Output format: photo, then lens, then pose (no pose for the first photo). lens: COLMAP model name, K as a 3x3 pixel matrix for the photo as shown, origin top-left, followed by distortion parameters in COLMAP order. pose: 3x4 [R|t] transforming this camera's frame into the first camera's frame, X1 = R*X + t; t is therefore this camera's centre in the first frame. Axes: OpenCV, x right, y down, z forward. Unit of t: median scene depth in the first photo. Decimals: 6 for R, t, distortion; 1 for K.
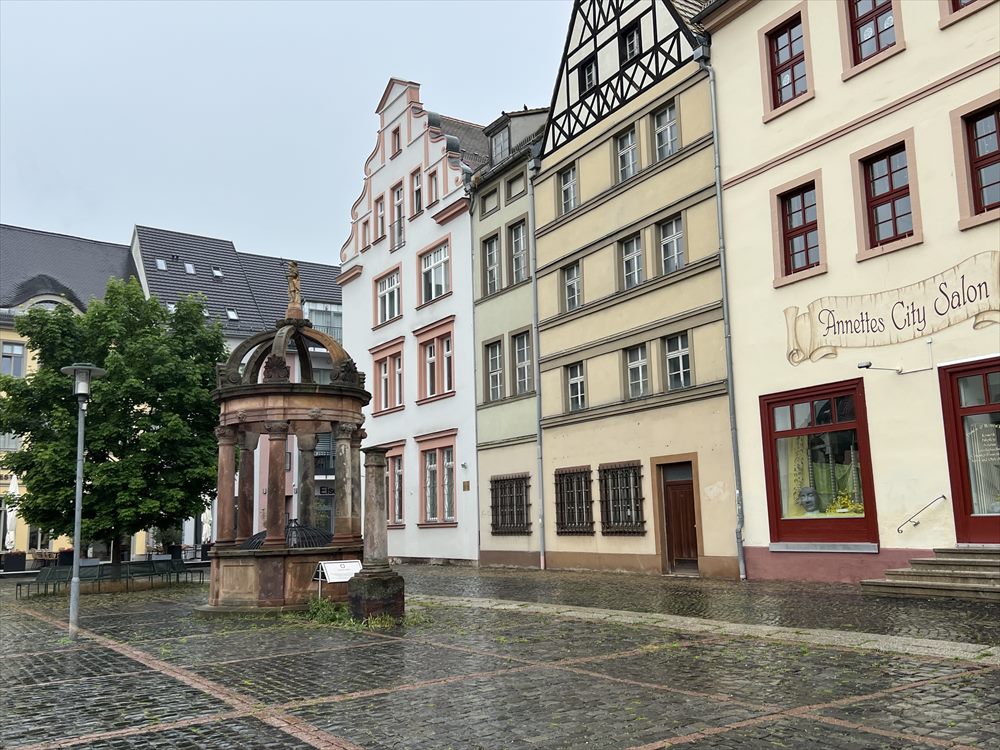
lens RADIAL K [[874.1, 0, 488.1], [0, 874.1, 396.3], [0, 0, 1]] dist [0.047503, -0.066008]
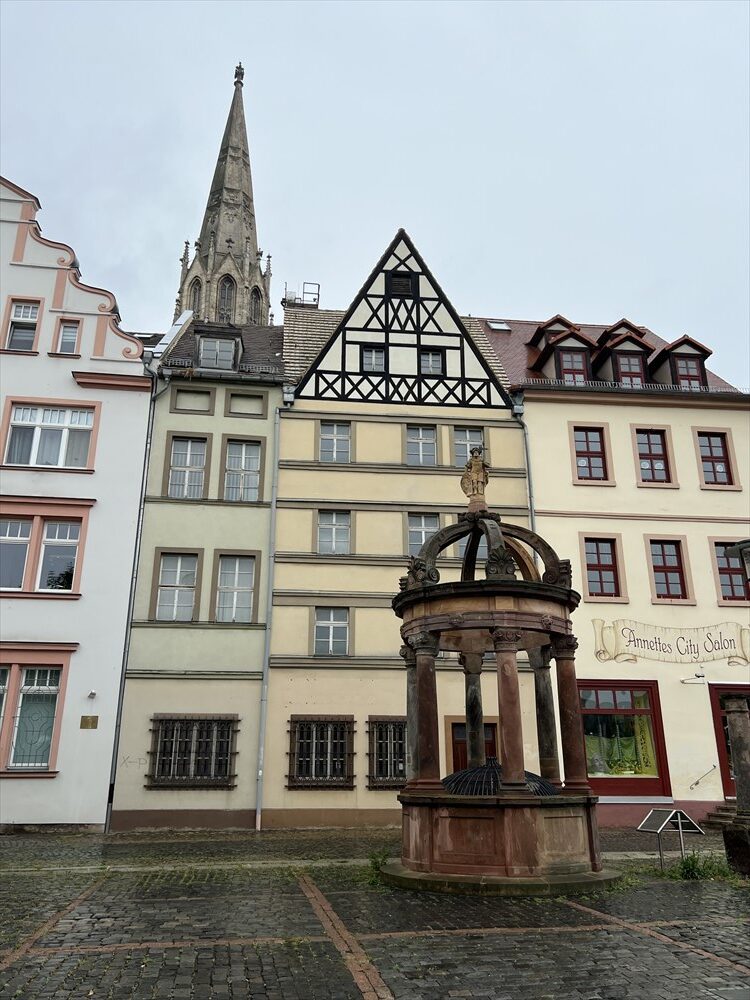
lens RADIAL K [[793.9, 0, 373.1], [0, 793.9, 492.1], [0, 0, 1]] dist [0.039606, -0.036497]
pose [[0.404517, 0.337250, 0.850076, -0.715101], [-0.143148, 0.941413, -0.305368, 0.111162], [-0.903258, 0.001840, 0.429094, 0.580131]]
